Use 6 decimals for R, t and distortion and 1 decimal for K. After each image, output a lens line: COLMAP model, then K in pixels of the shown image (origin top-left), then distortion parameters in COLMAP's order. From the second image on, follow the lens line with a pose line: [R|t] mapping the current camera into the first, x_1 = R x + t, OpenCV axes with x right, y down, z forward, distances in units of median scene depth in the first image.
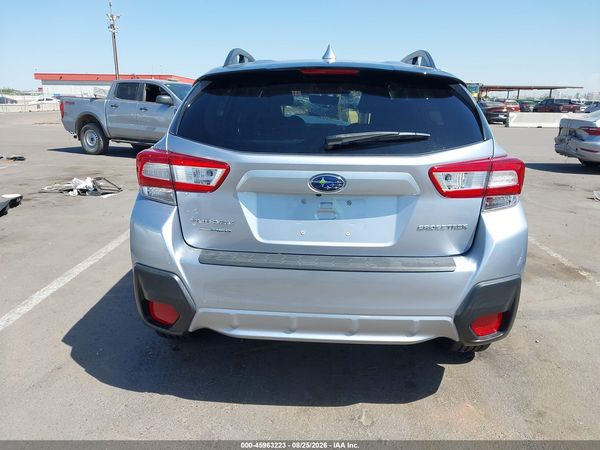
lens RADIAL K [[475.8, 0, 299.7], [0, 475.8, 226.2], [0, 0, 1]] dist [0.003985, -0.016702]
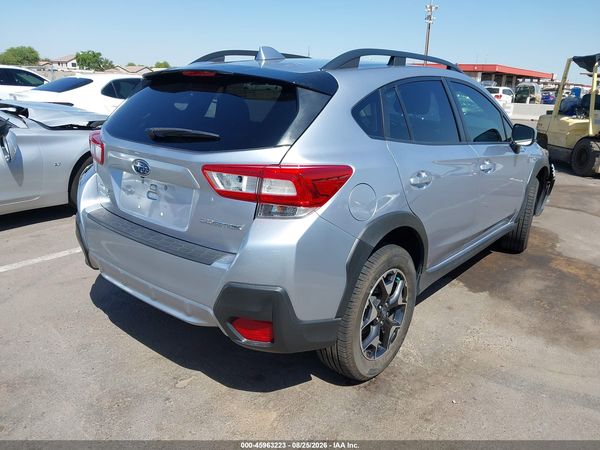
lens RADIAL K [[475.8, 0, 297.1], [0, 475.8, 222.9], [0, 0, 1]] dist [0.003985, -0.016702]
pose [[0.797869, 0.184439, -0.573922, 1.035000], [-0.175963, 0.981840, 0.070904, -0.104820], [0.576577, 0.044417, 0.815834, 0.240771]]
